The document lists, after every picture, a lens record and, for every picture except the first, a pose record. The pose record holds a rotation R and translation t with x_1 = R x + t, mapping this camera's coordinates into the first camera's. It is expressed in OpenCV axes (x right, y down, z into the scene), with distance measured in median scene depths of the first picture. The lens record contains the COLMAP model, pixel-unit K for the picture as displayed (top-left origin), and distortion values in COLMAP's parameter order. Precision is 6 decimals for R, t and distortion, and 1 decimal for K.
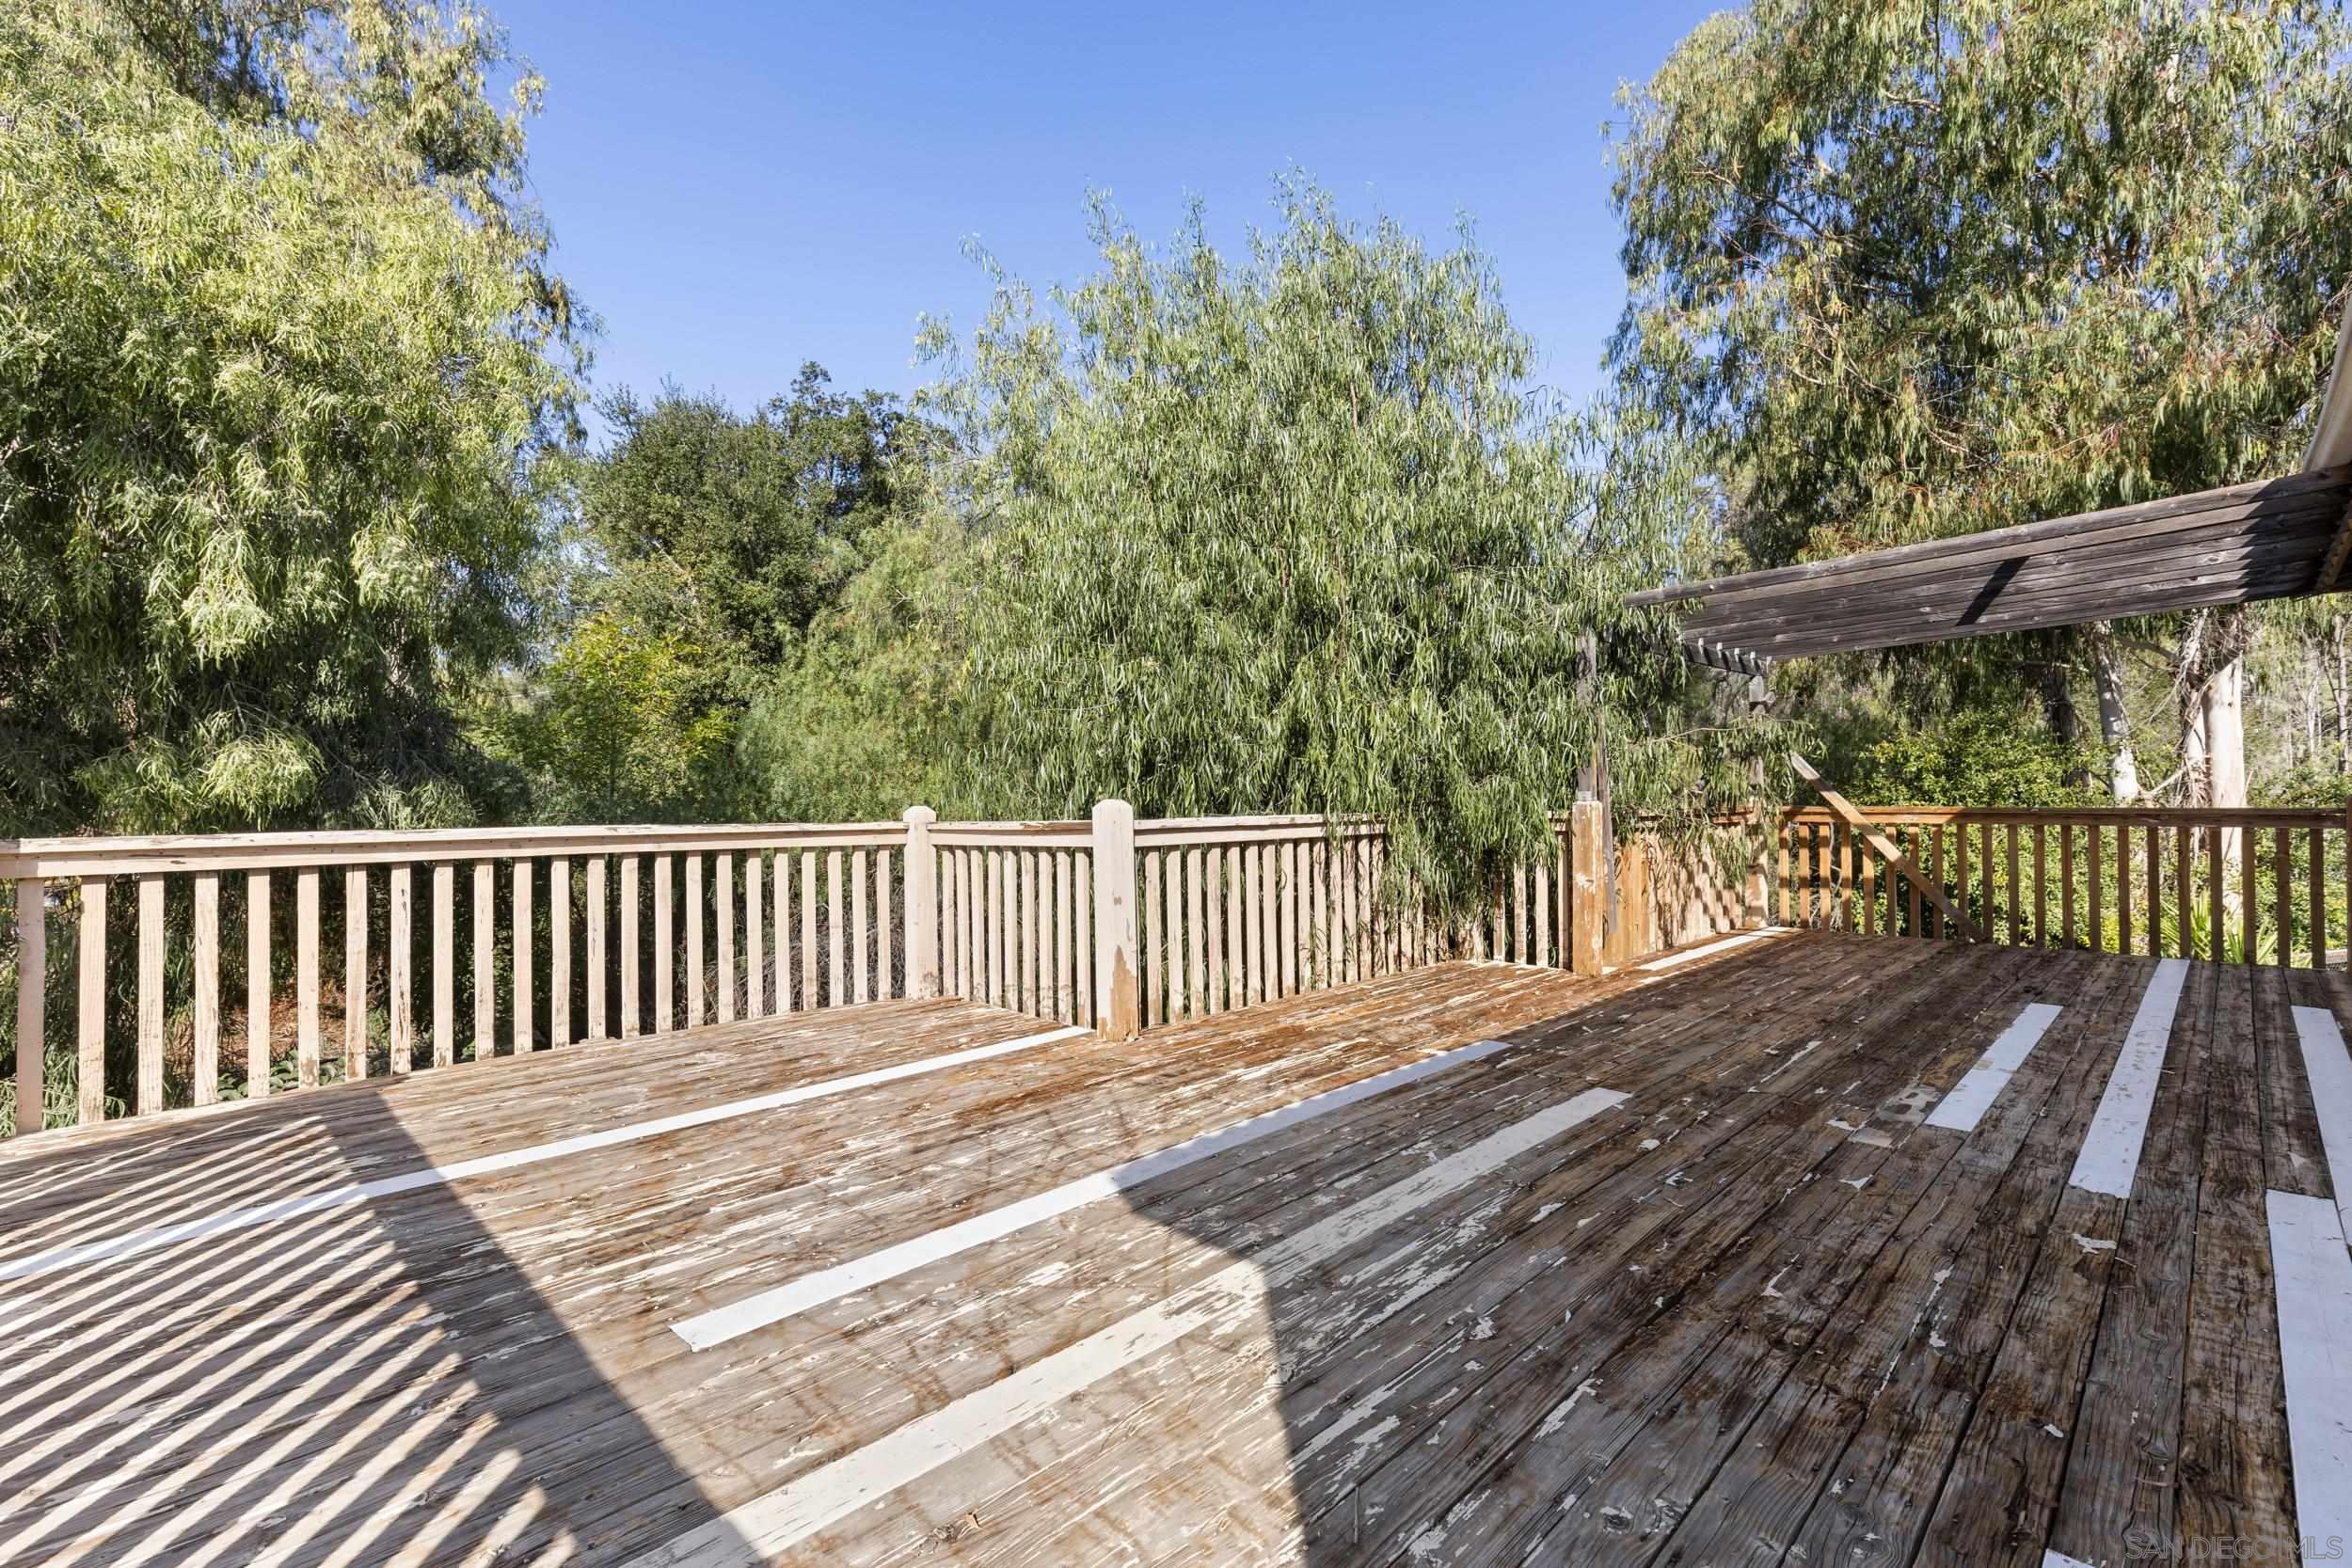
lens RADIAL K [[1073.3, 0, 1182.3], [0, 1073.3, 789.1], [0, 0, 1]] dist [0.004626, 0.000129]
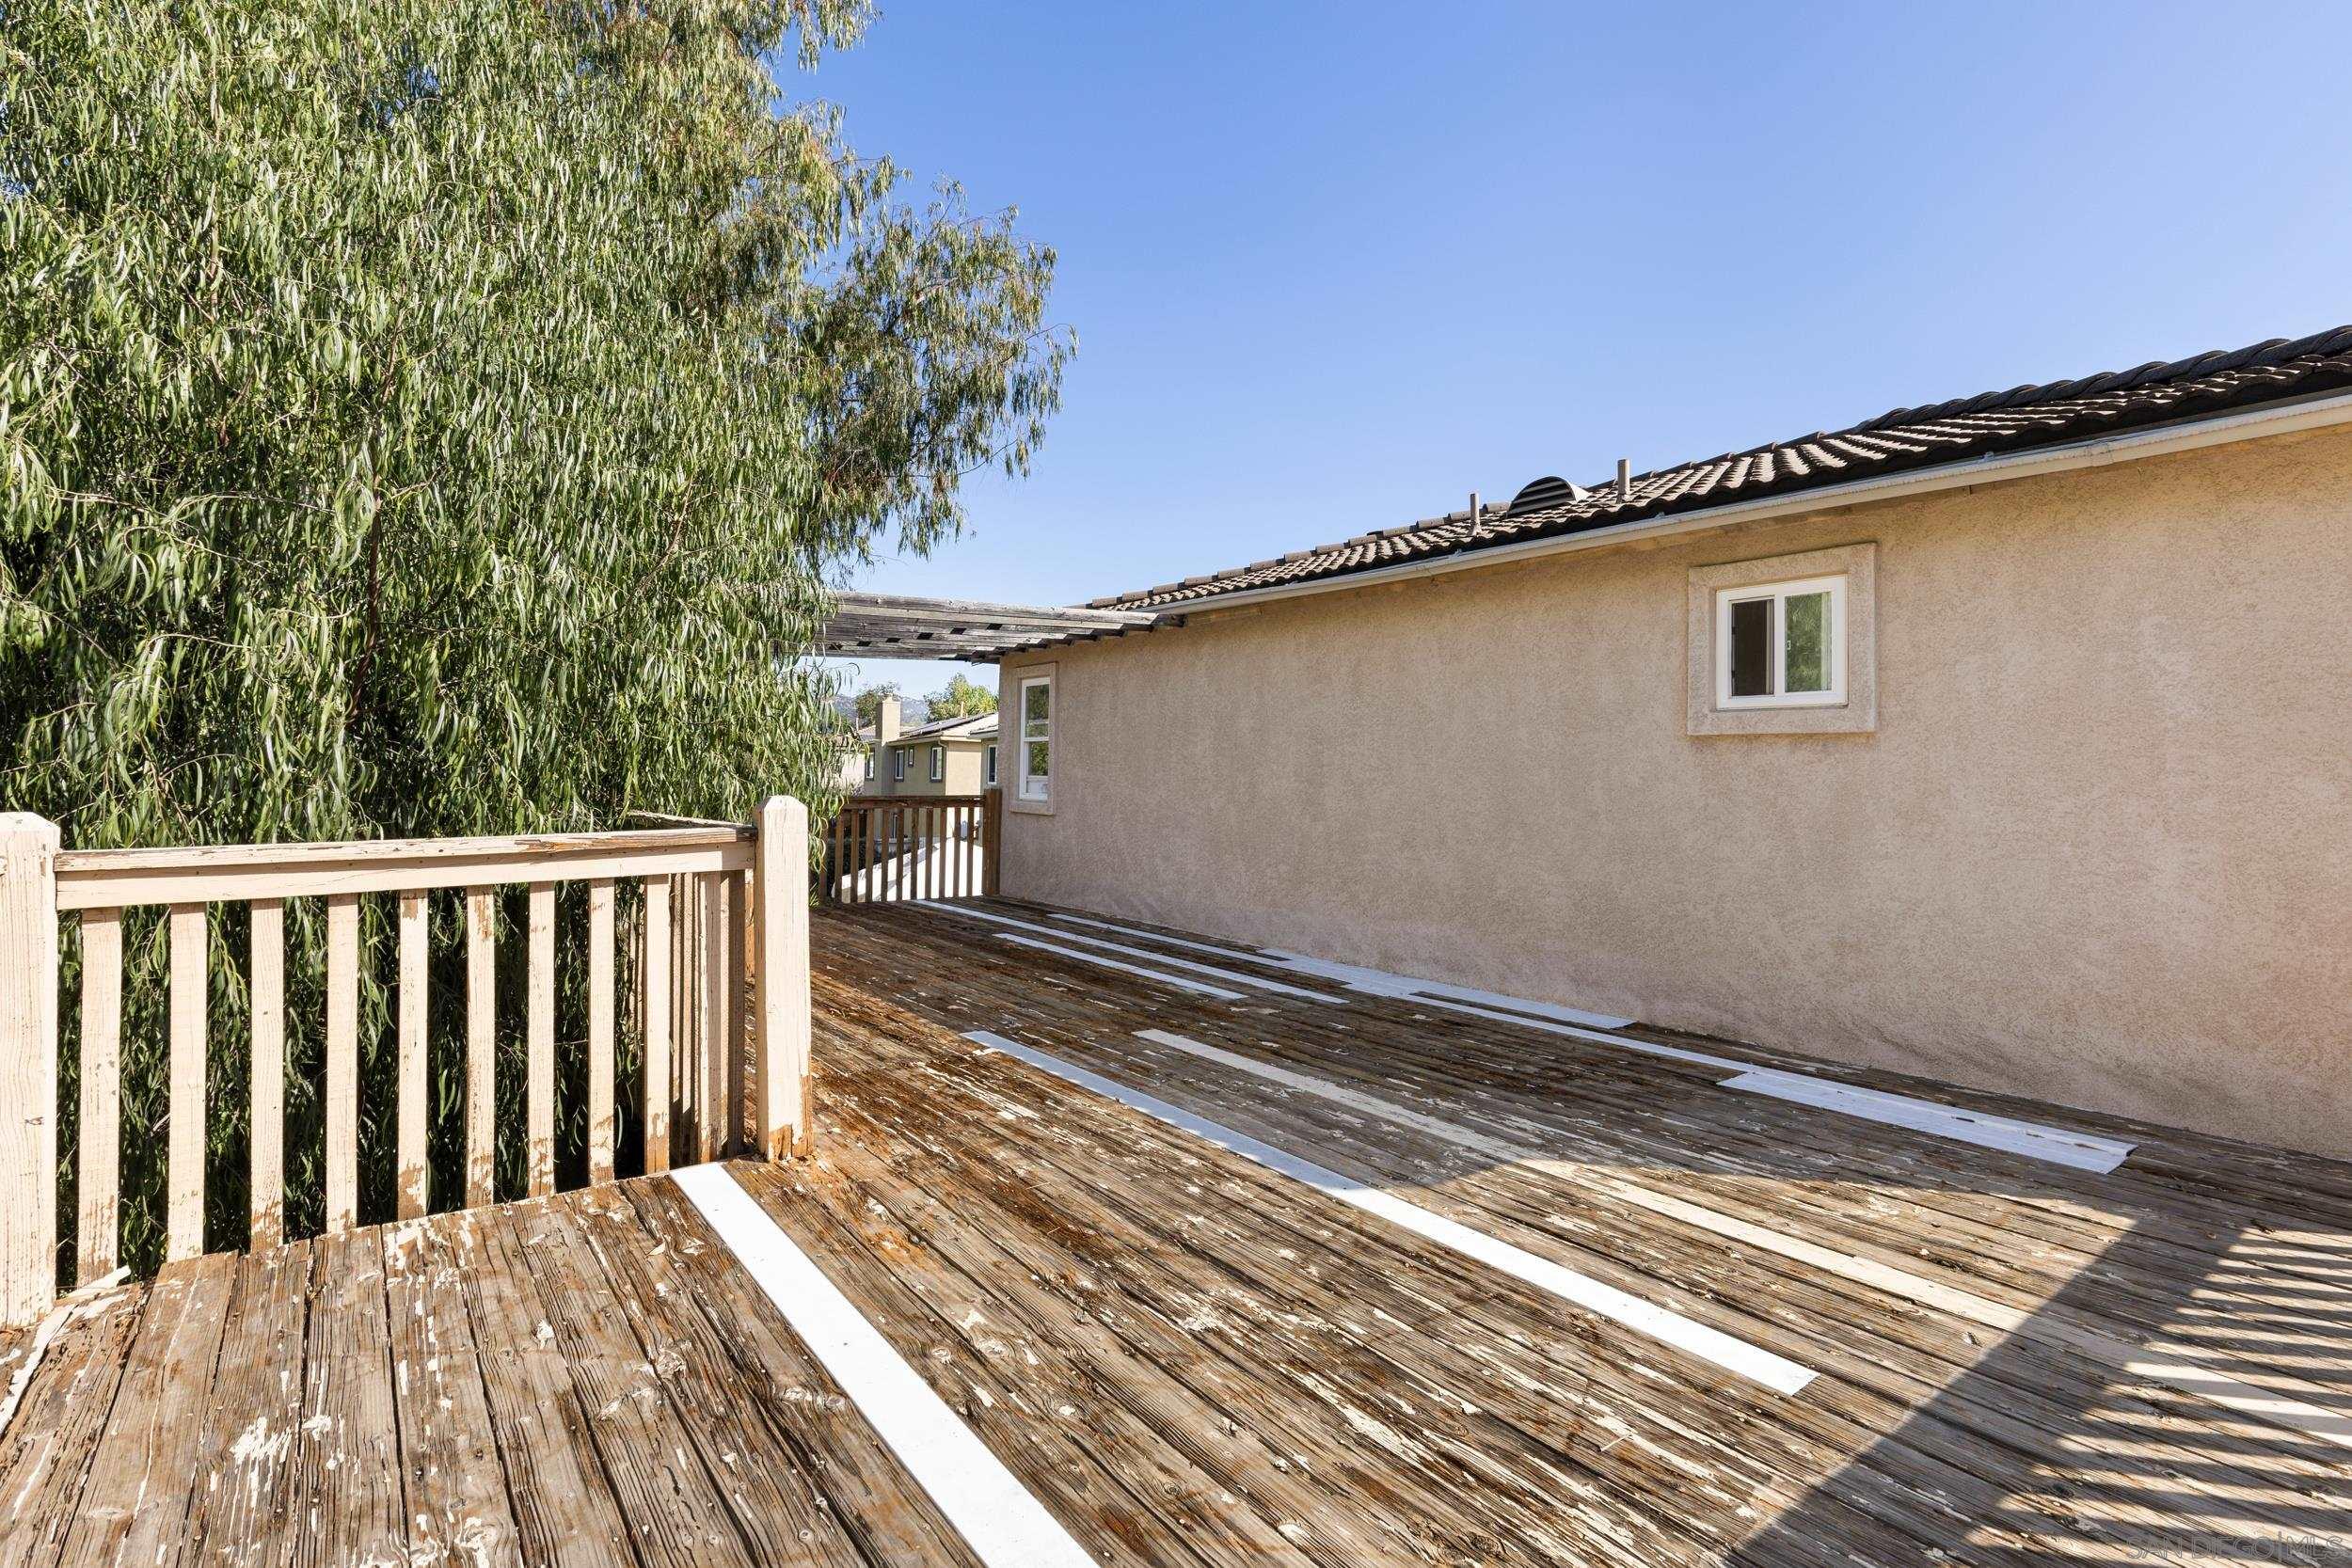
lens RADIAL K [[1073.3, 0, 1180.1], [0, 1073.3, 779.8], [0, 0, 1]] dist [0.004626, 0.000129]
pose [[0.146582, 0.009547, 0.989152, -1.110724], [-0.017507, 0.999822, -0.007056, -0.001746], [-0.989044, -0.016283, 0.146723, 1.057207]]
